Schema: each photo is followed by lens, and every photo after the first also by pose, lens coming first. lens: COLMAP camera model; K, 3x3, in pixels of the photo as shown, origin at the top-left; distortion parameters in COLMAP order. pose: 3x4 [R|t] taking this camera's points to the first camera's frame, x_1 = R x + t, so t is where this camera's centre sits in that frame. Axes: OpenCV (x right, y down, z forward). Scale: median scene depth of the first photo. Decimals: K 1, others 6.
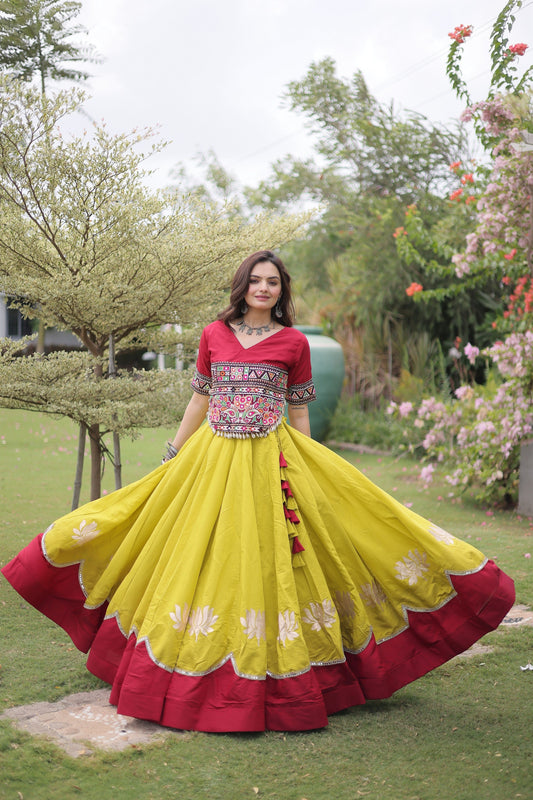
lens RADIAL K [[1147.8, 0, 279.0], [0, 1147.8, 396.2], [0, 0, 1]] dist [0.006985, 0.000000]
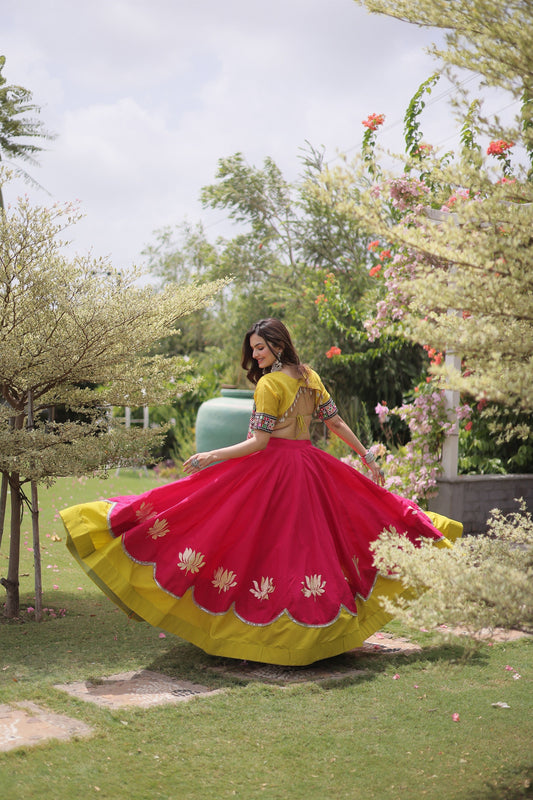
lens RADIAL K [[1147.8, 0, 280.1], [0, 1147.8, 390.9], [0, 0, 1]] dist [0.006985, 0.000000]
pose [[0.999522, 0.000592, 0.030908, 0.039346], [0.001467, 0.997781, -0.066558, 0.013330], [-0.030879, 0.066571, 0.997304, -0.063188]]
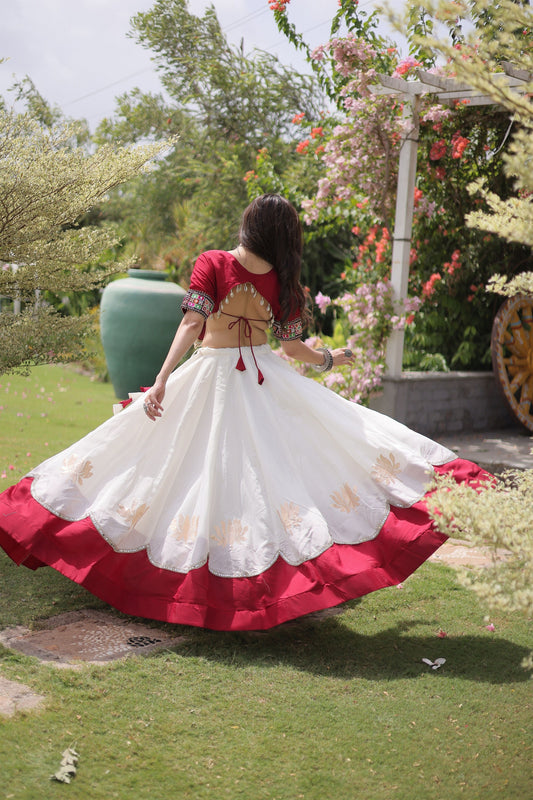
lens RADIAL K [[1147.8, 0, 276.4], [0, 1147.8, 399.6], [0, 0, 1]] dist [0.006985, 0.000000]
pose [[0.990681, 0.014062, 0.135476, -0.001047], [-0.020318, 0.998784, 0.044909, 0.001688], [-0.134680, -0.047243, 0.989762, 0.040076]]
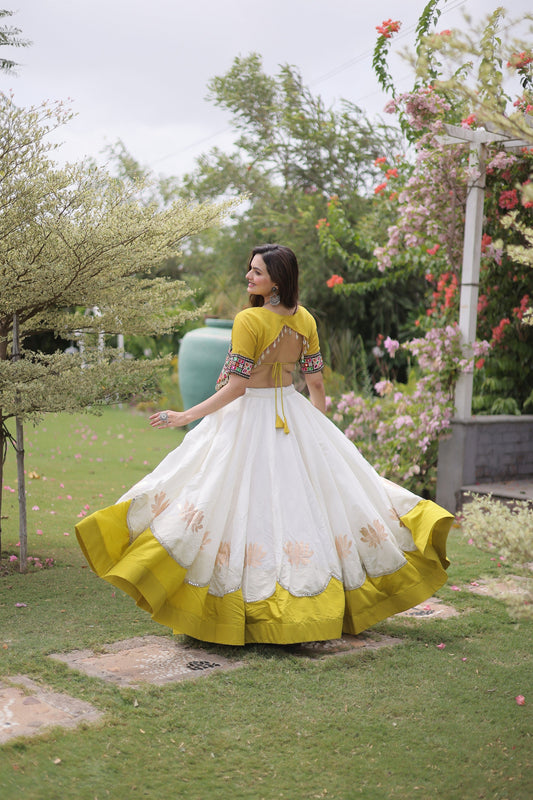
lens RADIAL K [[1147.8, 0, 280.7], [0, 1147.8, 393.6], [0, 0, 1]] dist [0.006985, 0.000000]
pose [[0.997809, 0.016782, 0.064003, 0.010058], [-0.016425, 0.999847, -0.006094, 0.010336], [-0.064095, 0.005029, 0.997931, 0.020096]]
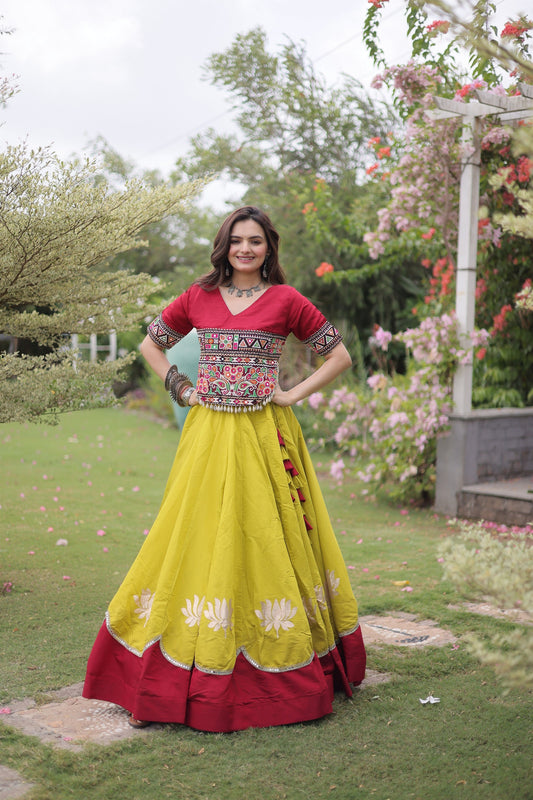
lens RADIAL K [[1147.8, 0, 280.8], [0, 1147.8, 398.2], [0, 0, 1]] dist [0.006985, 0.000000]
pose [[0.998364, -0.009068, 0.056460, 0.032493], [0.008700, 0.999939, 0.006753, 0.003448], [-0.056518, -0.006250, 0.998382, 0.084580]]
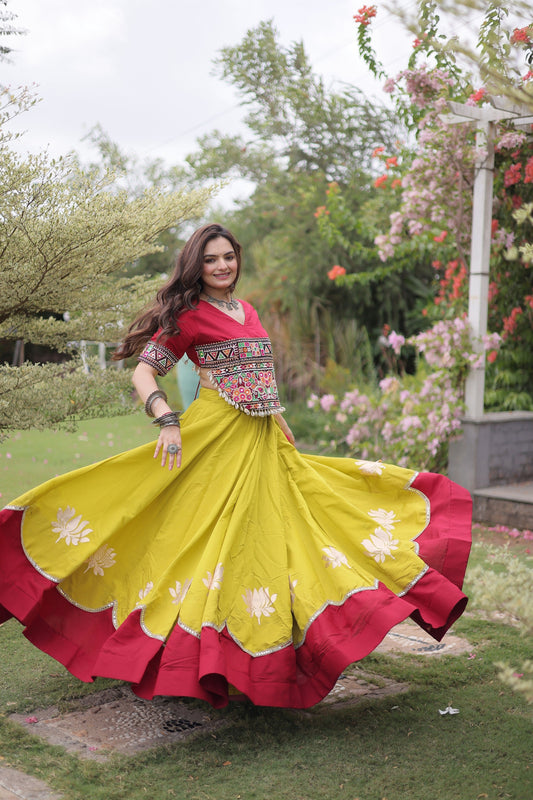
lens RADIAL K [[1147.8, 0, 278.6], [0, 1147.8, 398.0], [0, 0, 1]] dist [0.006985, 0.000000]
pose [[0.998683, -0.004975, 0.051068, 0.025266], [0.004330, 0.999910, 0.012736, -0.004653], [-0.051127, -0.012498, 0.998614, 0.080585]]
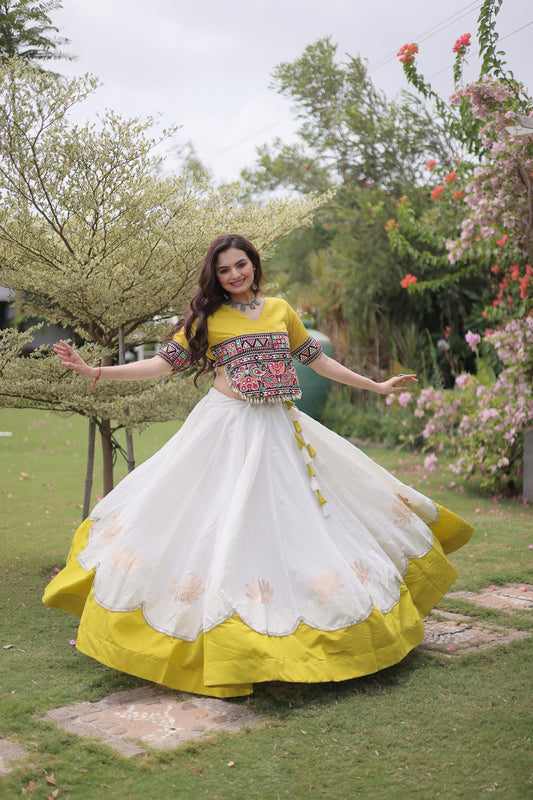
lens RADIAL K [[1147.8, 0, 275.9], [0, 1147.8, 410.5], [0, 0, 1]] dist [0.006985, 0.000000]
pose [[0.999247, -0.029237, 0.025512, -0.028368], [0.028905, 0.999494, 0.013303, 0.004917], [-0.025888, -0.012555, 0.999586, 0.011993]]
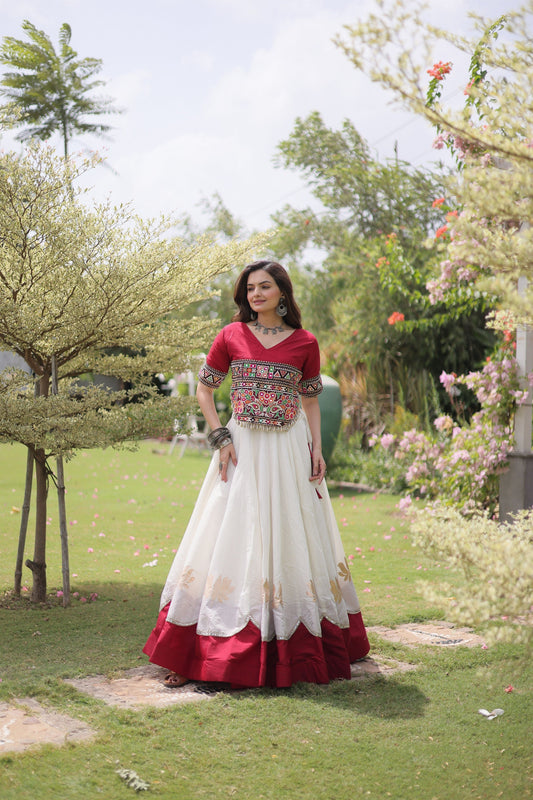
lens RADIAL K [[1147.8, 0, 271.1], [0, 1147.8, 396.9], [0, 0, 1]] dist [0.006985, 0.000000]
pose [[0.998944, -0.008952, -0.045053, 0.060200], [0.006791, 0.998829, -0.047895, 0.021565], [0.045429, 0.047539, 0.997836, 0.012518]]
